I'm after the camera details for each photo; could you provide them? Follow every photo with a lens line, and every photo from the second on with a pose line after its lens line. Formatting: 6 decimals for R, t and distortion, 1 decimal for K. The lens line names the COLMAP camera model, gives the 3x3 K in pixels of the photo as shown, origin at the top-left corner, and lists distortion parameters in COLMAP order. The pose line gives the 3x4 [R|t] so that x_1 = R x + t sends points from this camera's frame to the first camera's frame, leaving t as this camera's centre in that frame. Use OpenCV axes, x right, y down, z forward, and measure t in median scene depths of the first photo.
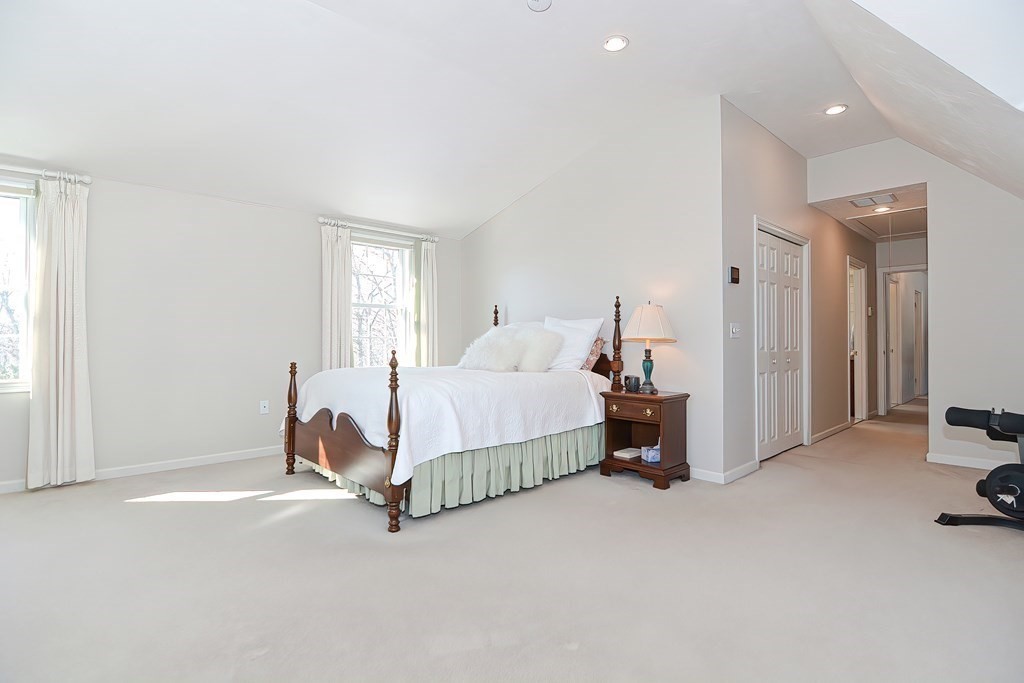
lens RADIAL K [[497.4, 0, 504.6], [0, 497.4, 343.3], [0, 0, 1]] dist [-0.014496, -0.000805]
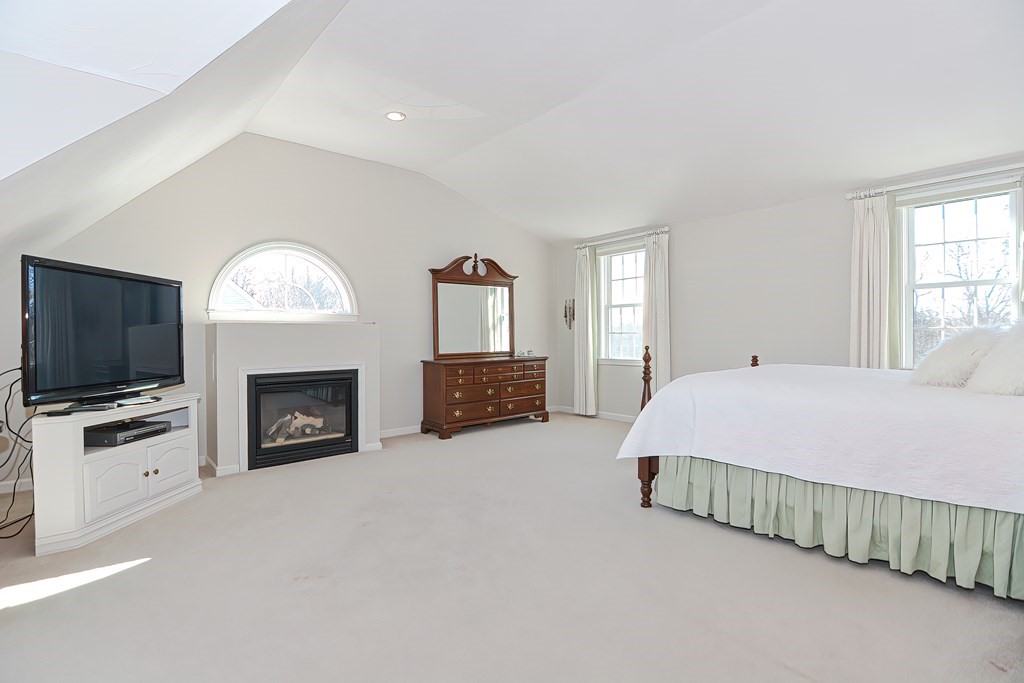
lens RADIAL K [[491.2, 0, 512.0], [0, 491.2, 341.5], [0, 0, 1]] dist [-0.002560, -0.014882]
pose [[-0.022742, 0.013180, -0.999654, 0.650047], [0.009140, 0.999874, 0.012975, -0.009623], [0.999700, -0.008842, -0.022860, 0.530823]]
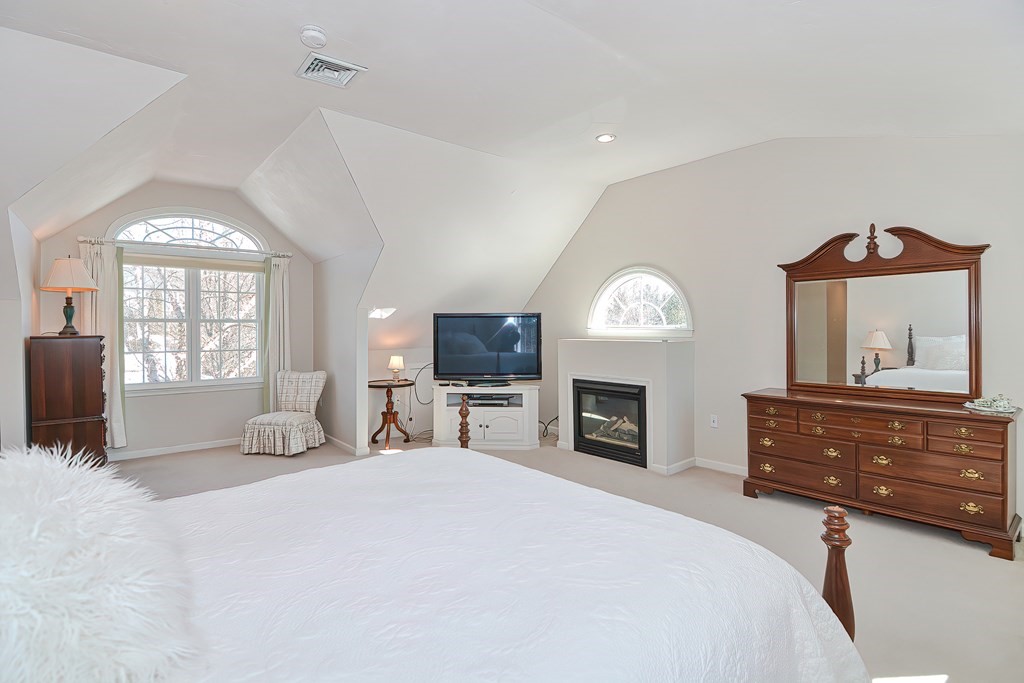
lens RADIAL K [[508.1, 0, 505.1], [0, 508.1, 338.5], [0, 0, 1]] dist [-0.003689, -0.001396]
pose [[-0.999416, 0.003019, 0.034052, -0.244849], [0.003751, 0.999763, 0.021450, -0.074685], [-0.033979, 0.021565, -0.999190, 1.383282]]
